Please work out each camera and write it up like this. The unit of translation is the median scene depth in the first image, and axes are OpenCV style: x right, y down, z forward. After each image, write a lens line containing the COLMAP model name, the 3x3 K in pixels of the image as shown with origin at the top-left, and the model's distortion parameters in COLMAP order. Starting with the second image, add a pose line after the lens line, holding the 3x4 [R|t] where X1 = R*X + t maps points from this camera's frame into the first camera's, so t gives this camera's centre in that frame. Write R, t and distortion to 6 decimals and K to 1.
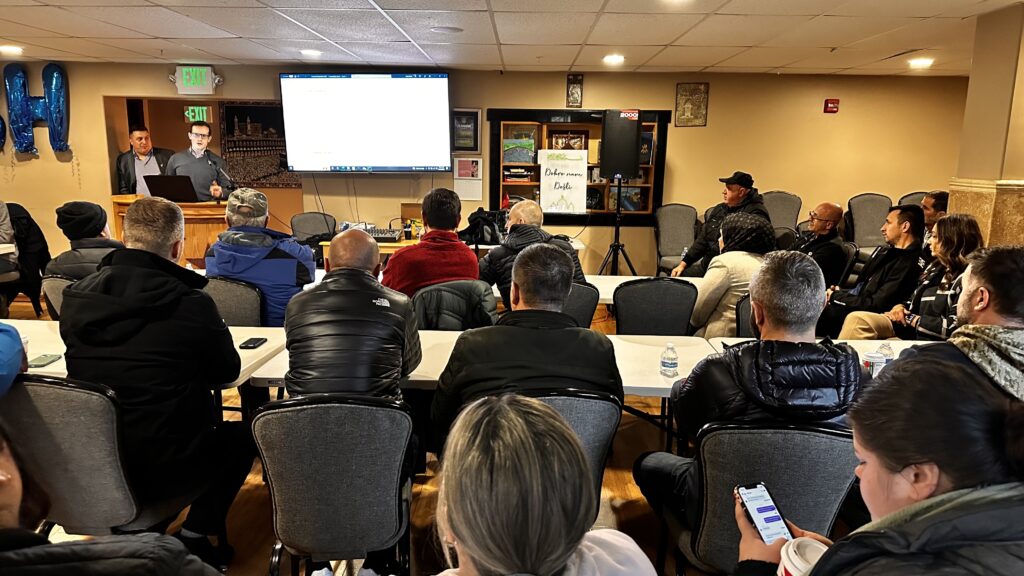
lens RADIAL K [[716.1, 0, 503.2], [0, 716.1, 294.2], [0, 0, 1]] dist [0.104039, -0.132782]
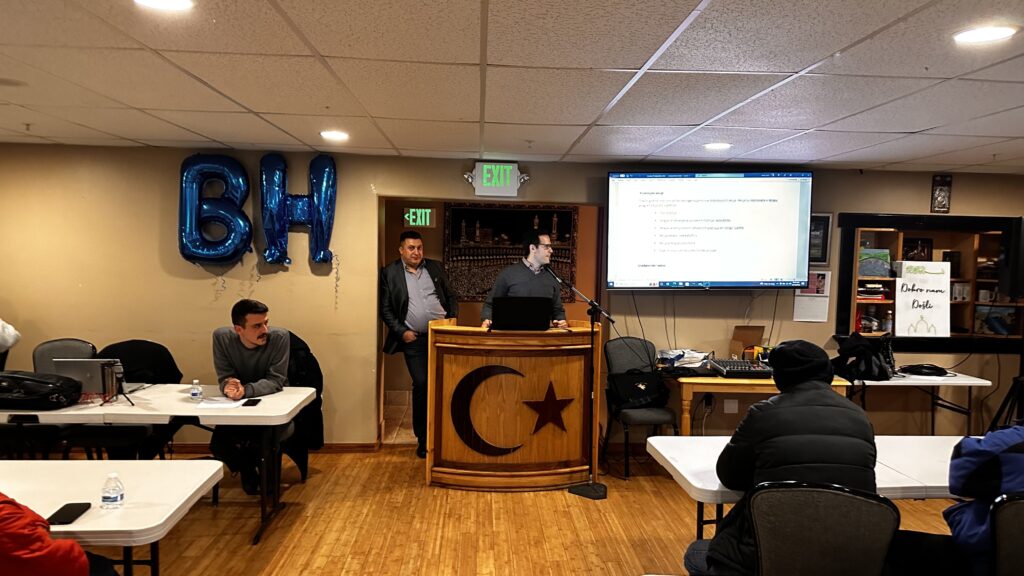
lens RADIAL K [[716.1, 0, 516.2], [0, 716.1, 287.1], [0, 0, 1]] dist [0.104039, -0.132782]
pose [[0.997301, 0.004165, 0.073304, -0.452418], [0.006420, 0.989618, -0.143576, -0.054322], [-0.073141, 0.143659, 0.986921, 0.208312]]
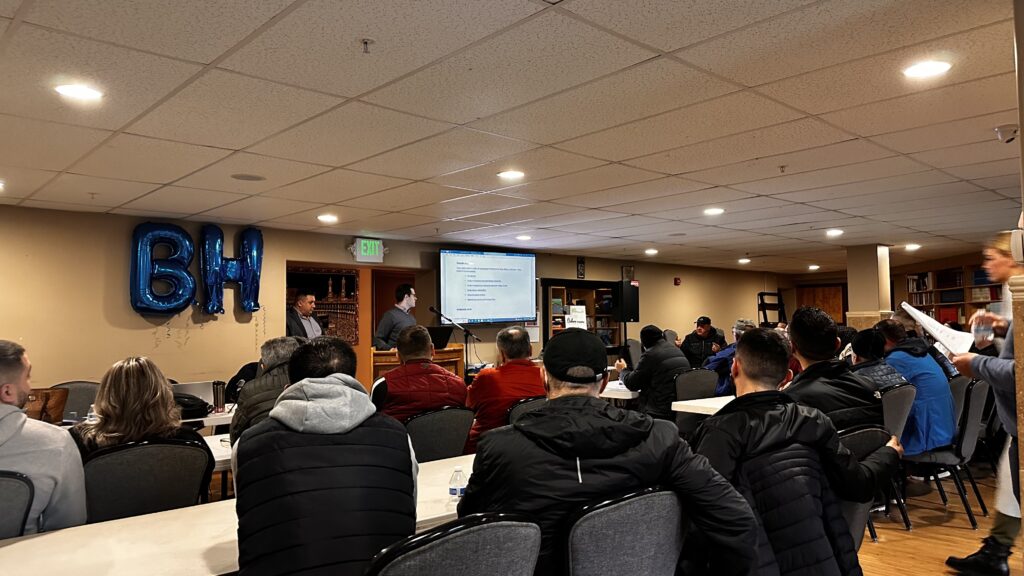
lens RADIAL K [[716.1, 0, 522.9], [0, 716.1, 291.3], [0, 0, 1]] dist [0.104039, -0.132782]
pose [[0.711841, 0.008735, 0.702286, -1.039589], [0.161316, 0.971157, -0.175589, 0.011762], [-0.683564, 0.238282, 0.689900, 0.050284]]
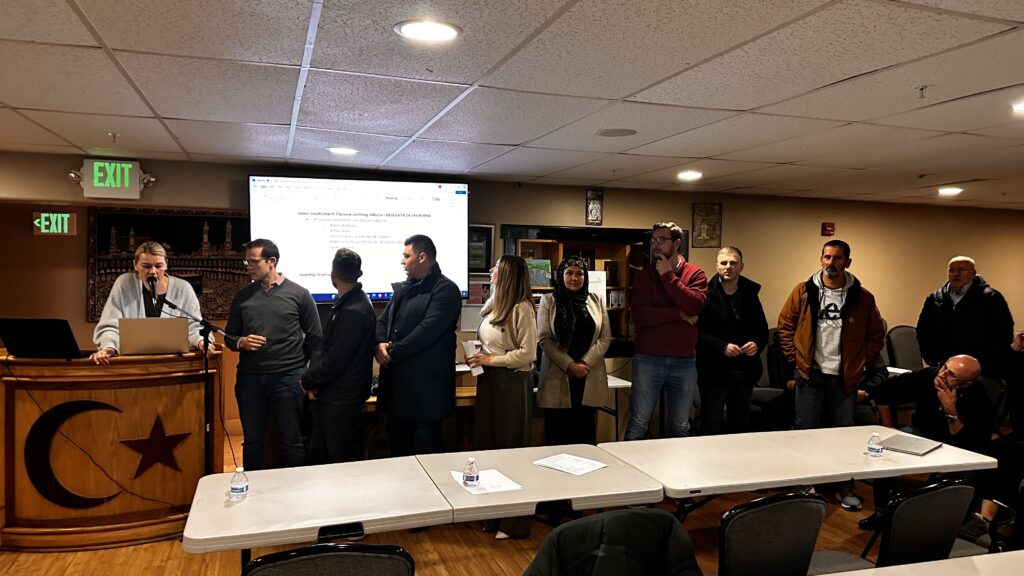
lens RADIAL K [[716.1, 0, 512.5], [0, 716.1, 287.0], [0, 0, 1]] dist [0.104039, -0.132782]
pose [[0.939121, -0.011069, 0.343408, -0.297770], [0.065054, 0.987130, -0.146087, -0.060804], [-0.337371, 0.159534, 0.927755, 0.225406]]
